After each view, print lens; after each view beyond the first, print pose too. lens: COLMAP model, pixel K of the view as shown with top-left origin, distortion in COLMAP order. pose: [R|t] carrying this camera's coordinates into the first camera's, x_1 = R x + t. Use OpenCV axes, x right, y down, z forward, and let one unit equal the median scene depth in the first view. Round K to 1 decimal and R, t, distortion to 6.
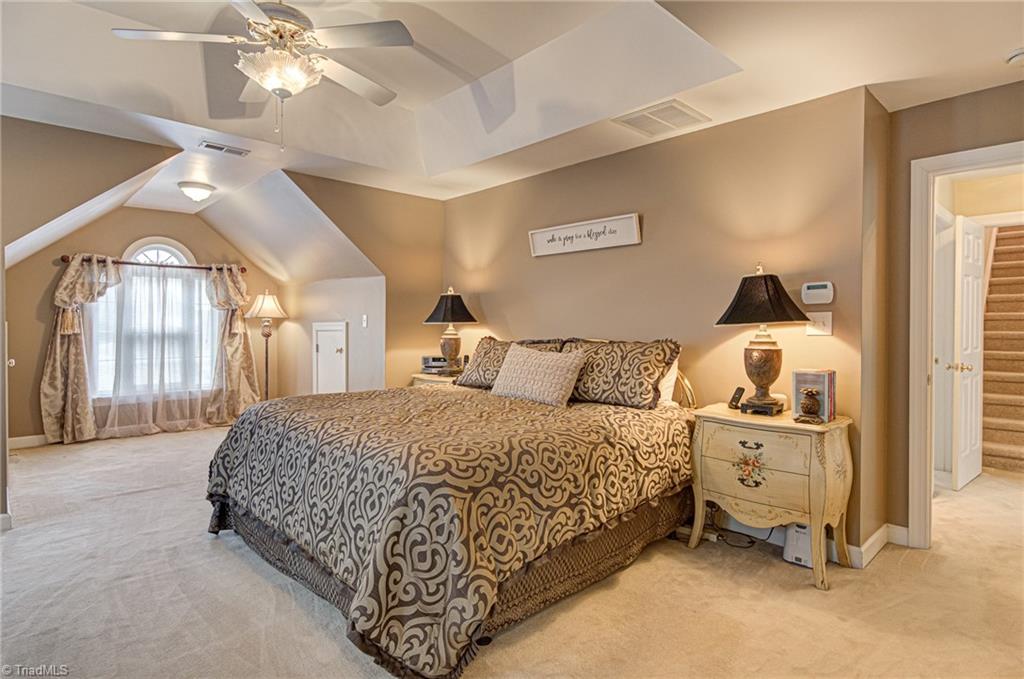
lens RADIAL K [[538.9, 0, 515.9], [0, 538.9, 331.5], [0, 0, 1]] dist [0.005297, -0.007898]
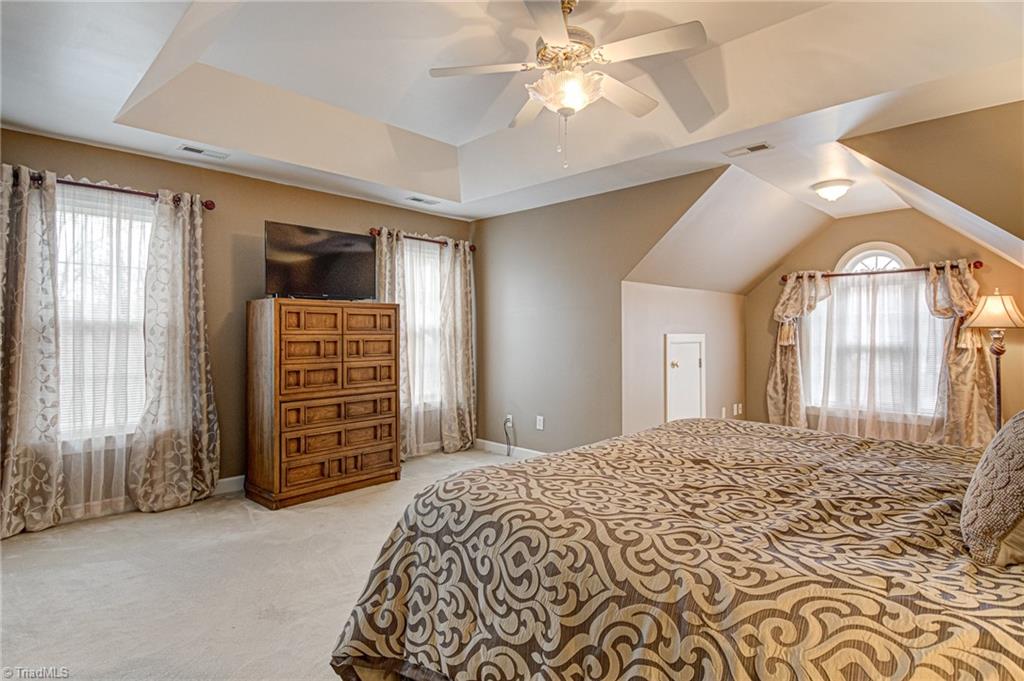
lens RADIAL K [[538.9, 0, 516.2], [0, 538.9, 336.4], [0, 0, 1]] dist [0.005297, -0.007898]
pose [[0.030228, -0.001722, -0.999542, 0.253410], [-0.016672, 0.999859, -0.002227, -0.001530], [0.999404, 0.016731, 0.030195, 0.377439]]
